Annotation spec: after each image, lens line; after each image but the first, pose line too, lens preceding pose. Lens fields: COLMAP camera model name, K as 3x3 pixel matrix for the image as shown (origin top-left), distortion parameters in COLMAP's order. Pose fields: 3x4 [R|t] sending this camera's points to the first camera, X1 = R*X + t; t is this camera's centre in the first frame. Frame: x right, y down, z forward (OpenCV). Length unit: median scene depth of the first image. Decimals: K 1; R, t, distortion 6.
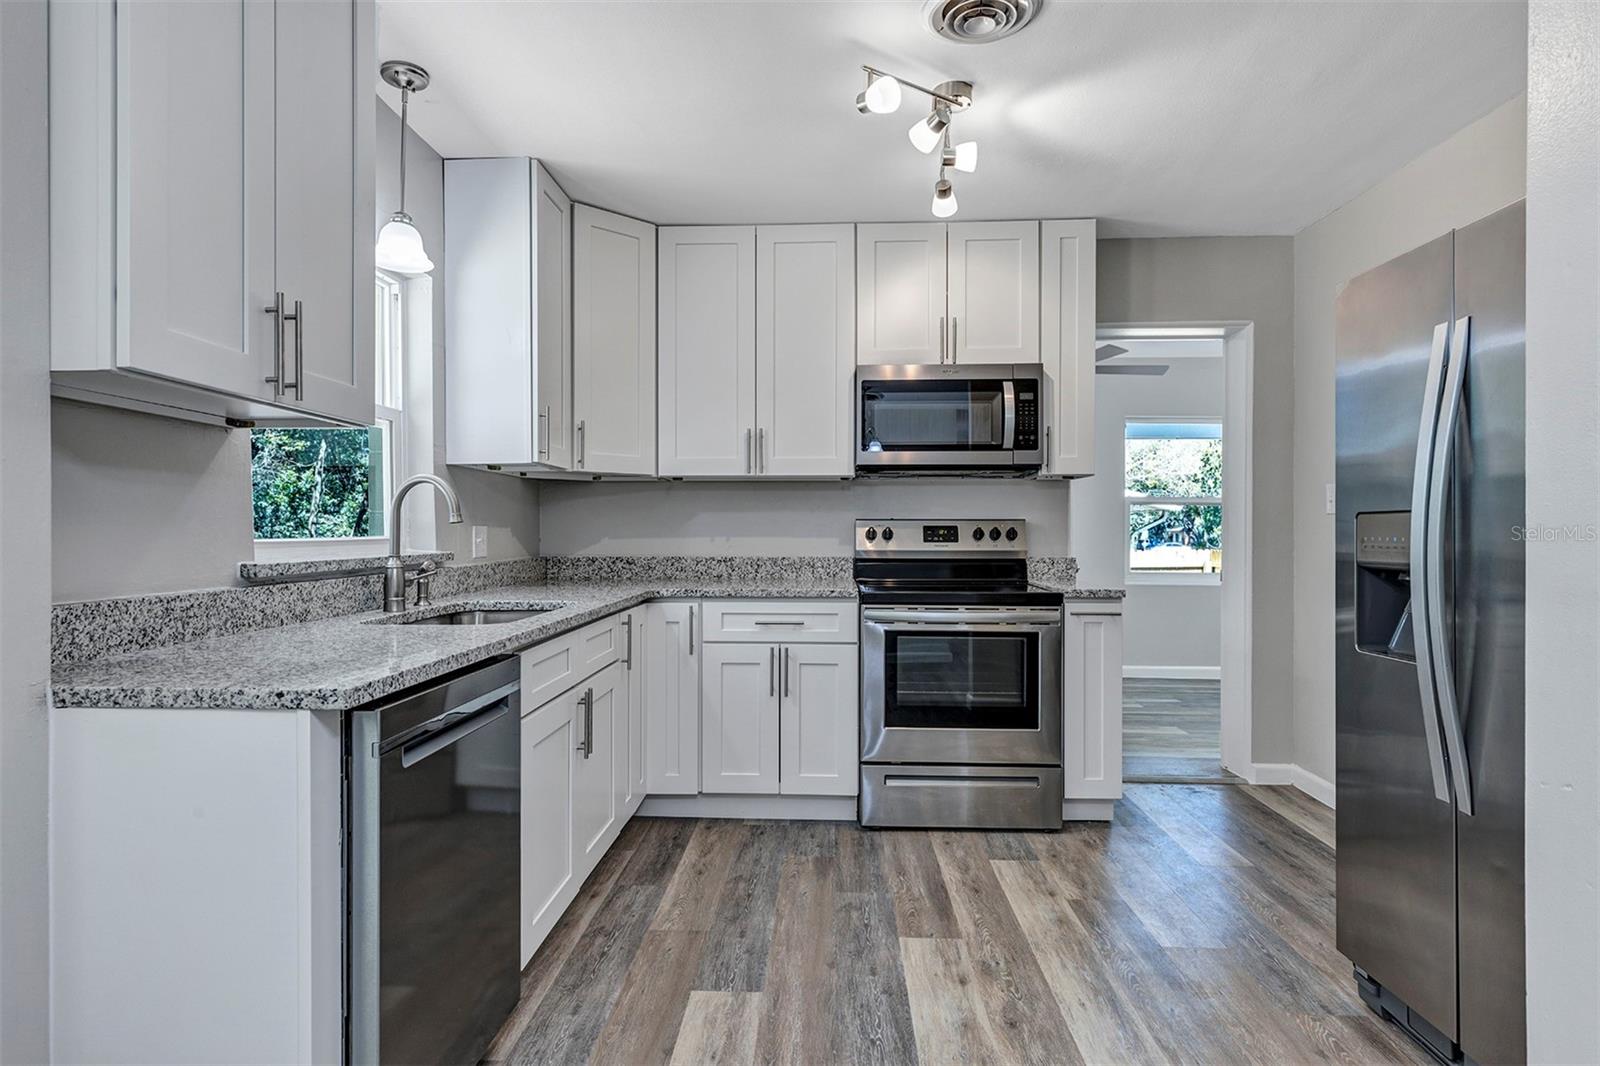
lens RADIAL K [[863.6, 0, 788.7], [0, 863.6, 529.6], [0, 0, 1]] dist [0.005711, 0.001048]
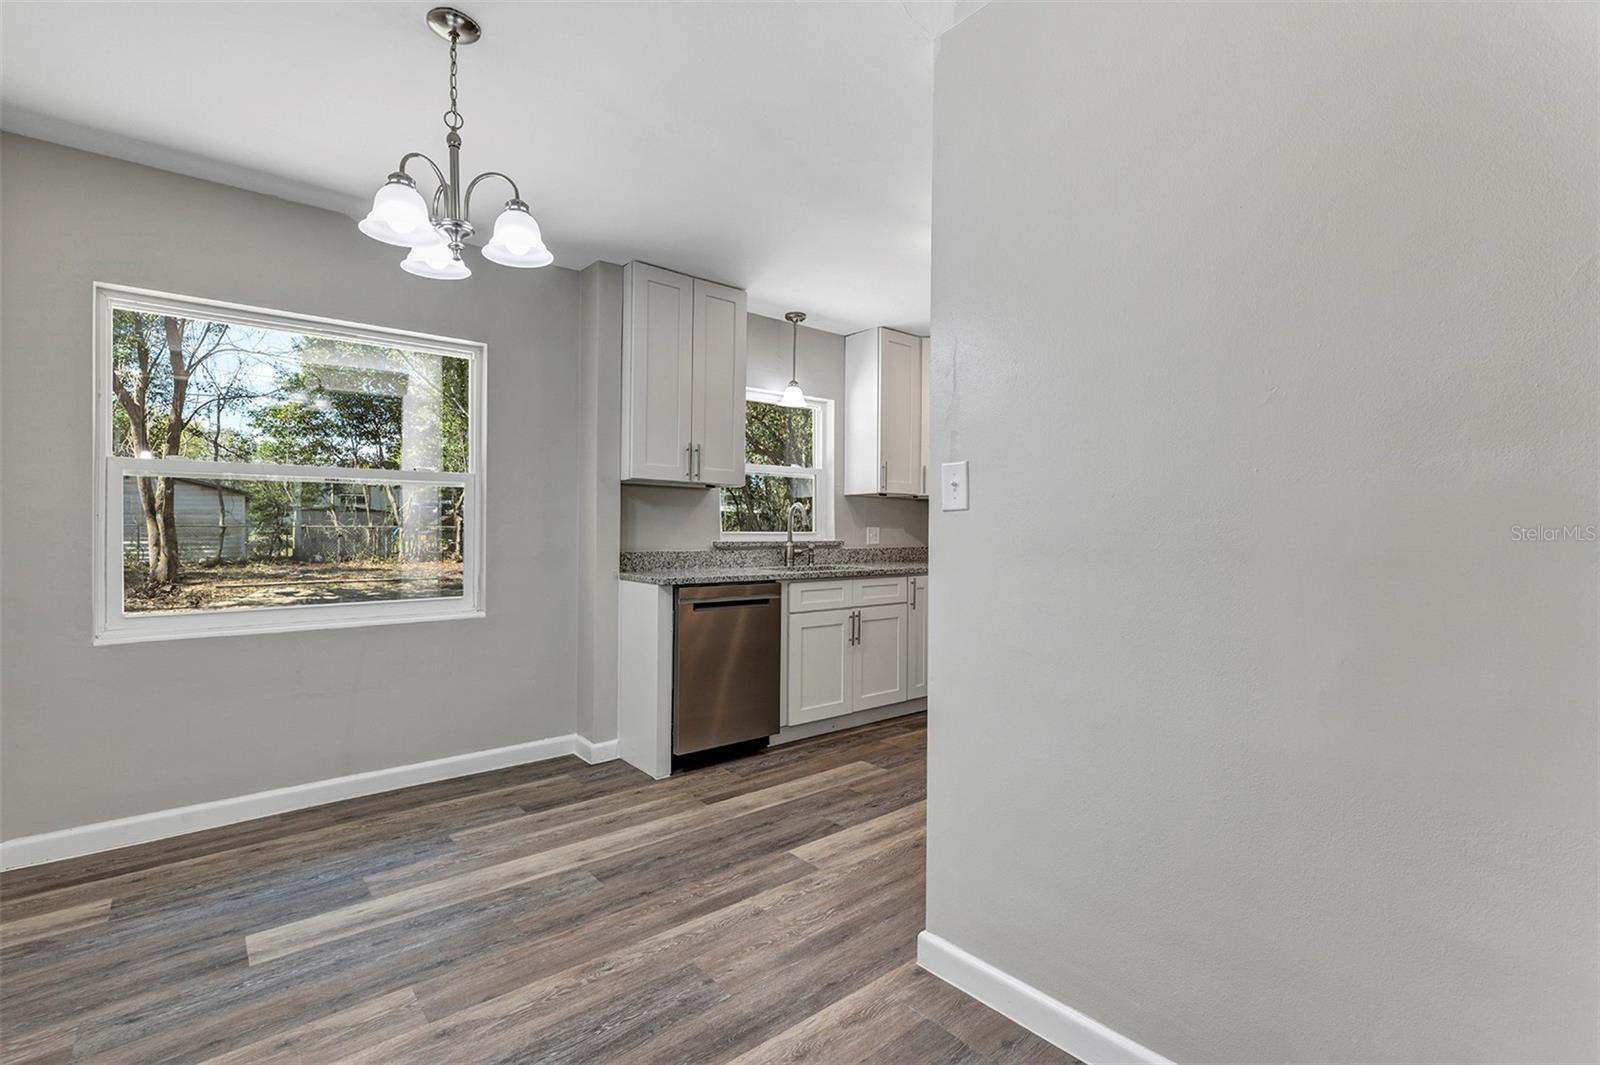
lens RADIAL K [[729.6, 0, 790.8], [0, 729.6, 528.2], [0, 0, 1]] dist [0.004332, 0.000637]
pose [[0.676643, 0.005260, -0.736292, 0.670630], [-0.008148, 0.999967, -0.000344, -0.000060], [0.736266, 0.006232, 0.676664, -0.171941]]
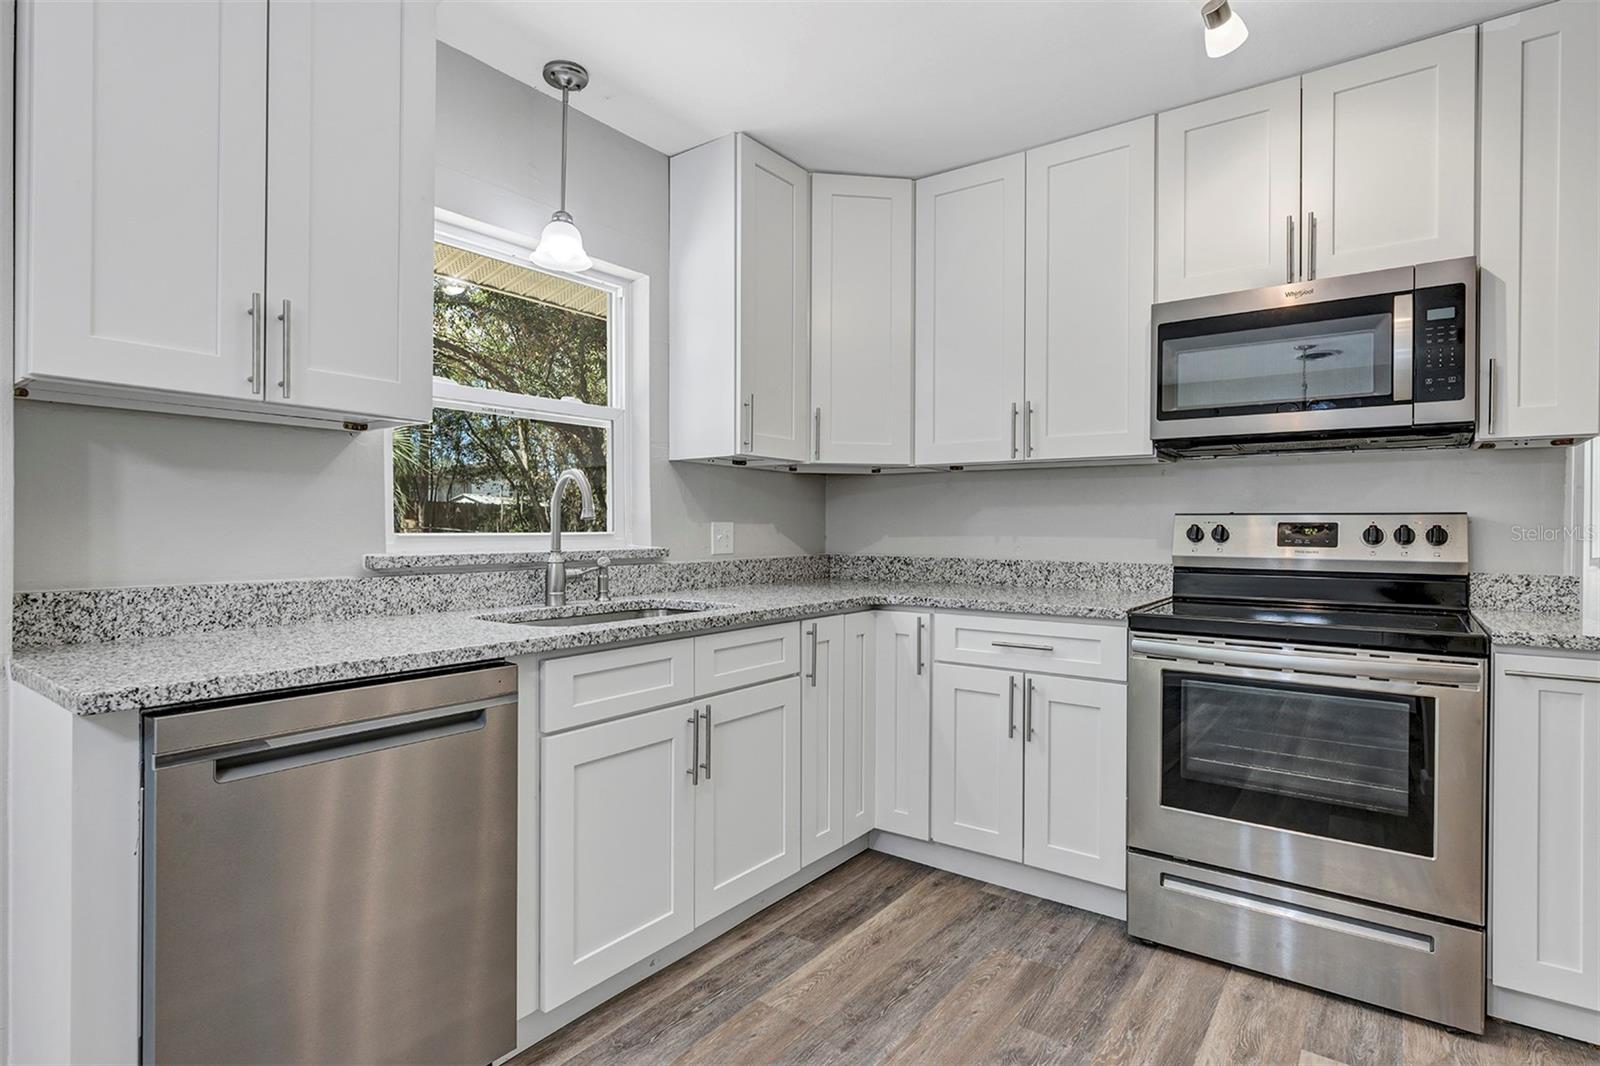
lens RADIAL K [[823.0, 0, 788.2], [0, 823.0, 528.7], [0, 0, 1]] dist [0.001248, 0.001321]
pose [[0.827897, 0.004641, -0.560861, 0.237681], [-0.003756, 0.999989, 0.002731, 0.000373], [0.560868, -0.000154, 0.827905, 0.267909]]
